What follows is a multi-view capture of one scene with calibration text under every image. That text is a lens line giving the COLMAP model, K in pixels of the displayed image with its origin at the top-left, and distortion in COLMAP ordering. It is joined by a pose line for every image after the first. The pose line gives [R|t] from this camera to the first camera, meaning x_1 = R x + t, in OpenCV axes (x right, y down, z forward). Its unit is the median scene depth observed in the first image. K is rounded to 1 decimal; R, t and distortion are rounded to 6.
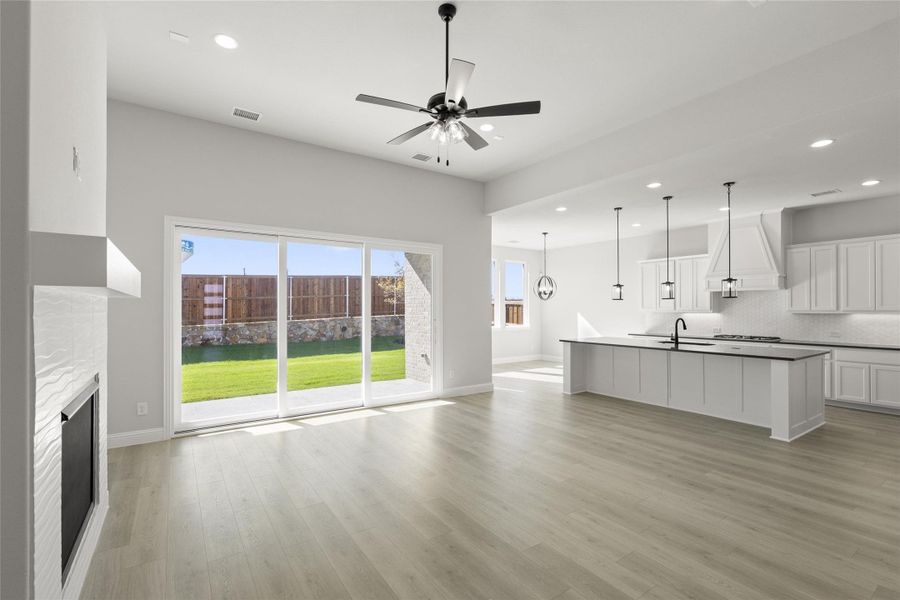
lens RADIAL K [[395.5, 0, 450.0], [0, 395.5, 300.0], [0, 0, 1]] dist [0.000250, 0.000069]
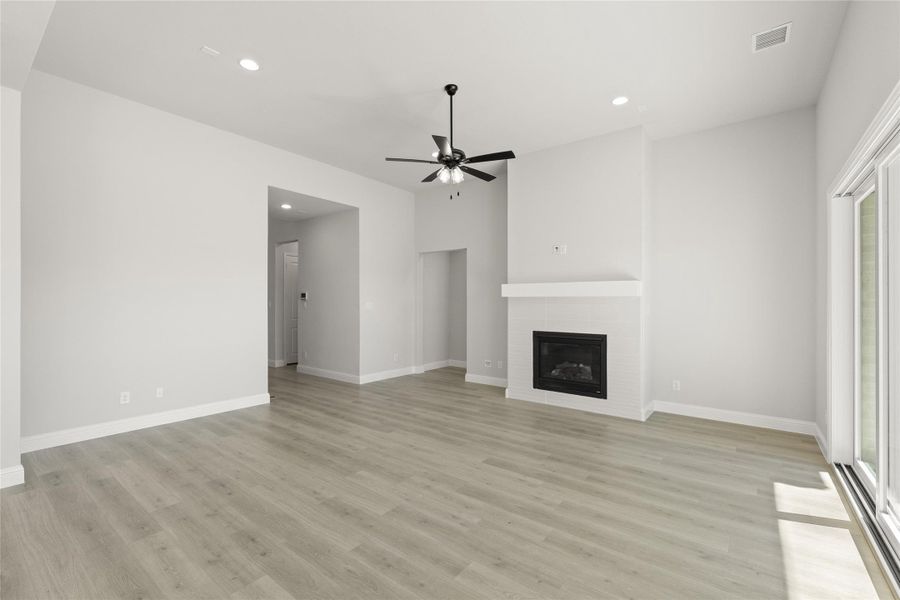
lens RADIAL K [[395.5, 0, 450.0], [0, 395.5, 300.0], [0, 0, 1]] dist [0.000250, 0.000069]
pose [[-0.953472, -0.000080, -0.301480, 0.347789], [0.004050, 0.999906, -0.013073, 0.032659], [0.301453, -0.013686, -0.953383, 1.917811]]
